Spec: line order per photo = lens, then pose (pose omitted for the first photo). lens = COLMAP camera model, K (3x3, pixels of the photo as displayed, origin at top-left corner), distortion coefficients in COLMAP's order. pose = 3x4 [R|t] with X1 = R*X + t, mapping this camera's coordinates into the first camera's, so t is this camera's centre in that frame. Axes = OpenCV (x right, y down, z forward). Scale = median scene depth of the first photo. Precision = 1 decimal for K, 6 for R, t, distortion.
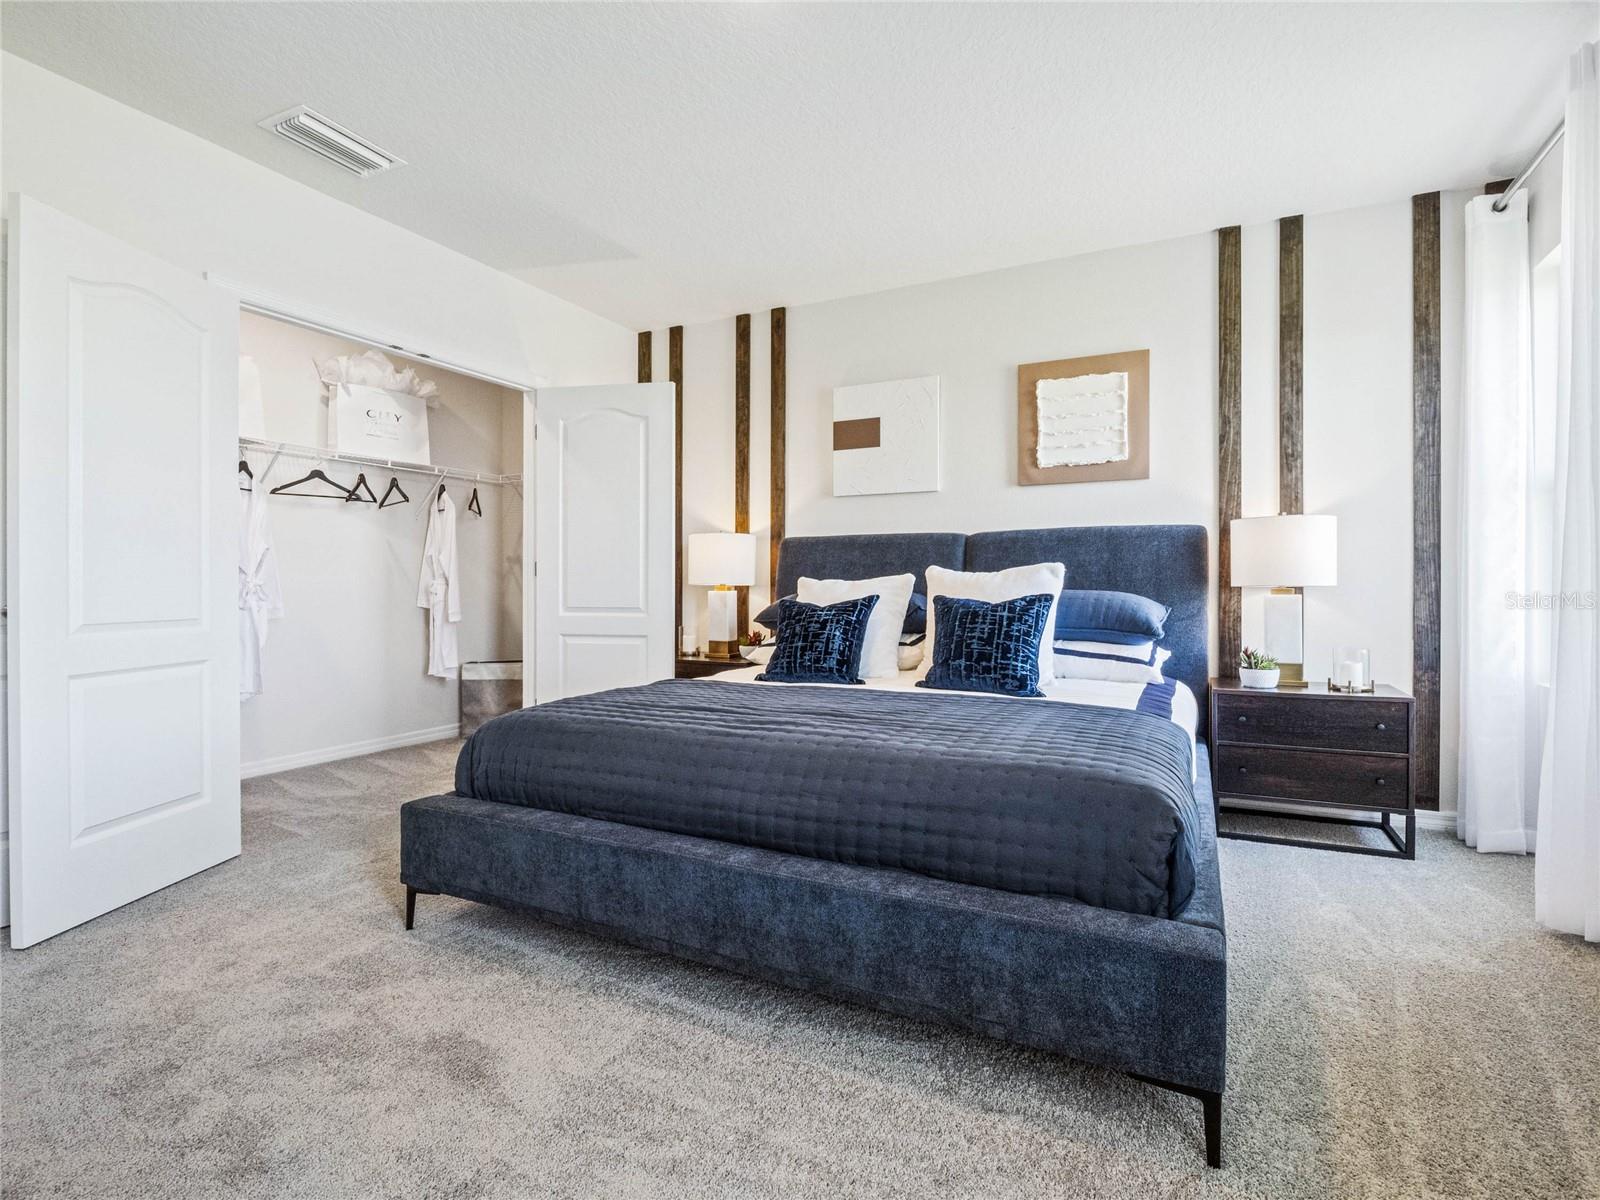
lens RADIAL K [[781.2, 0, 808.4], [0, 781.2, 588.0], [0, 0, 1]] dist [-0.013543, -0.001087]
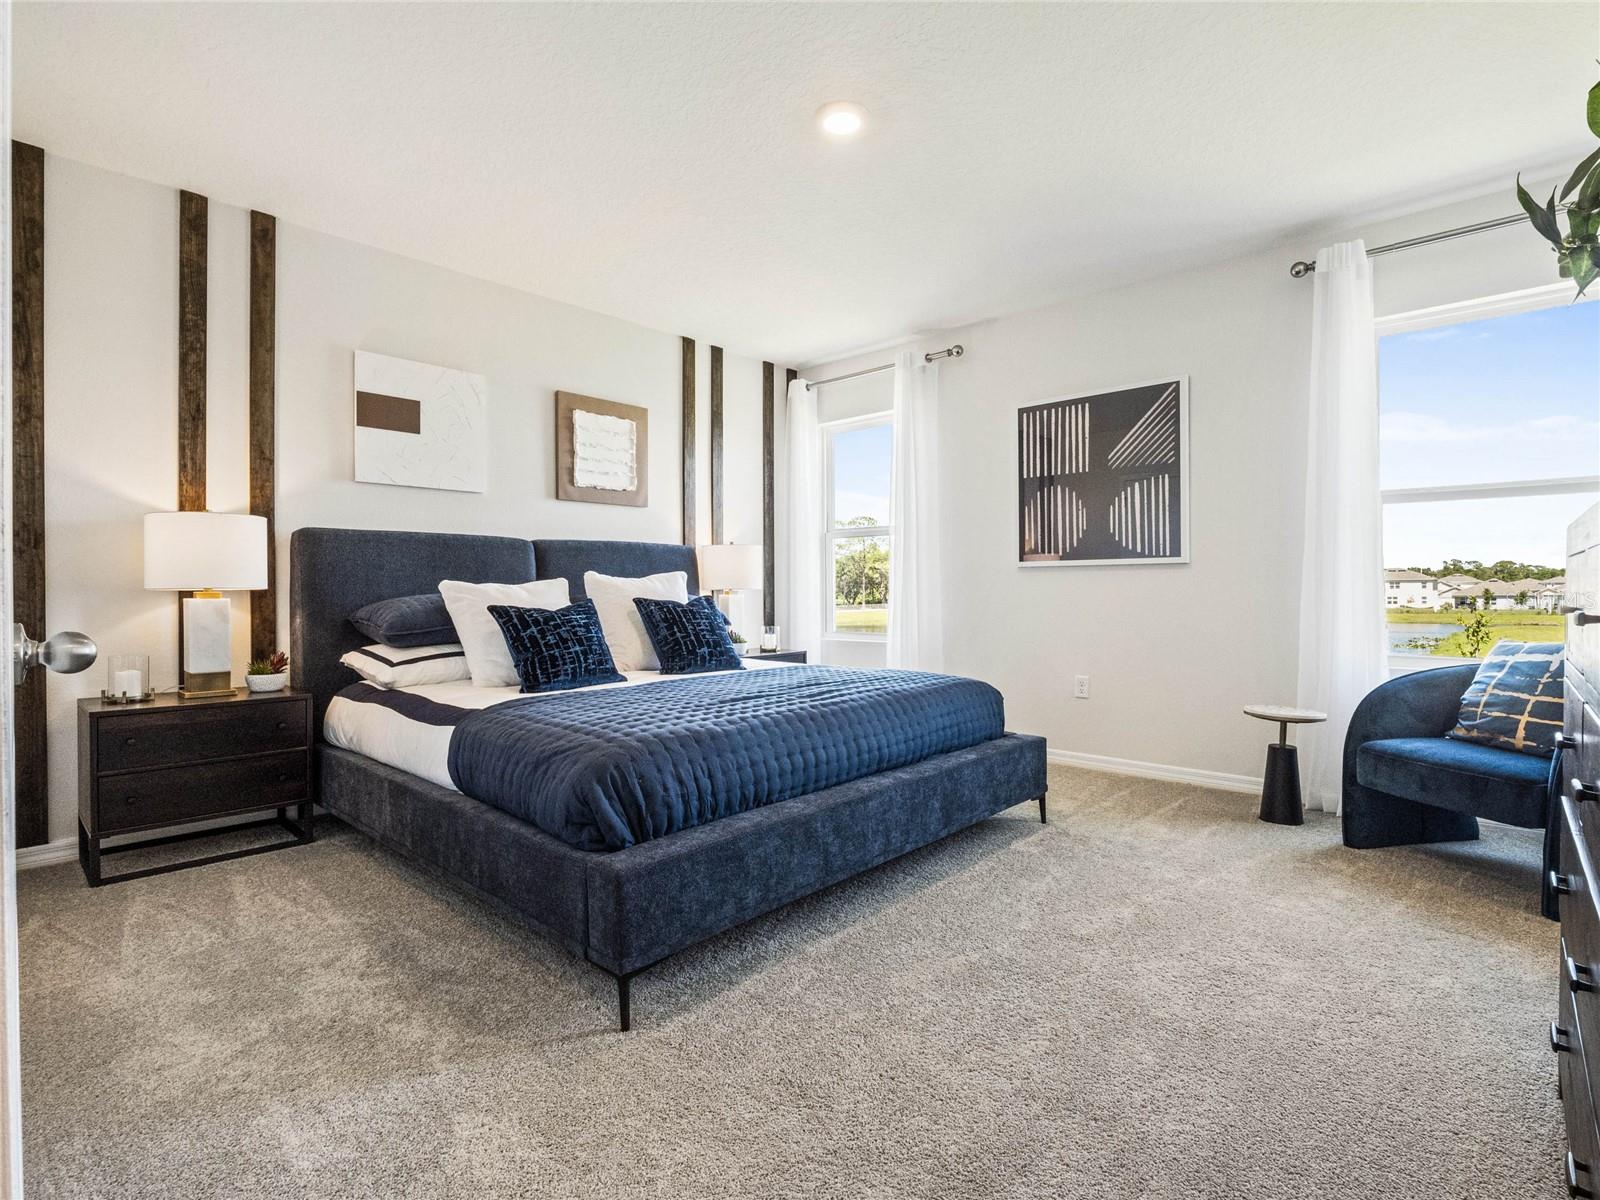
lens RADIAL K [[781.2, 0, 808.4], [0, 781.2, 588.0], [0, 0, 1]] dist [-0.013543, -0.001087]
pose [[0.271285, -0.001695, 0.962498, -0.709126], [0.004541, 0.999990, 0.000481, -0.003520], [-0.962488, 0.004240, 0.271289, 0.361283]]
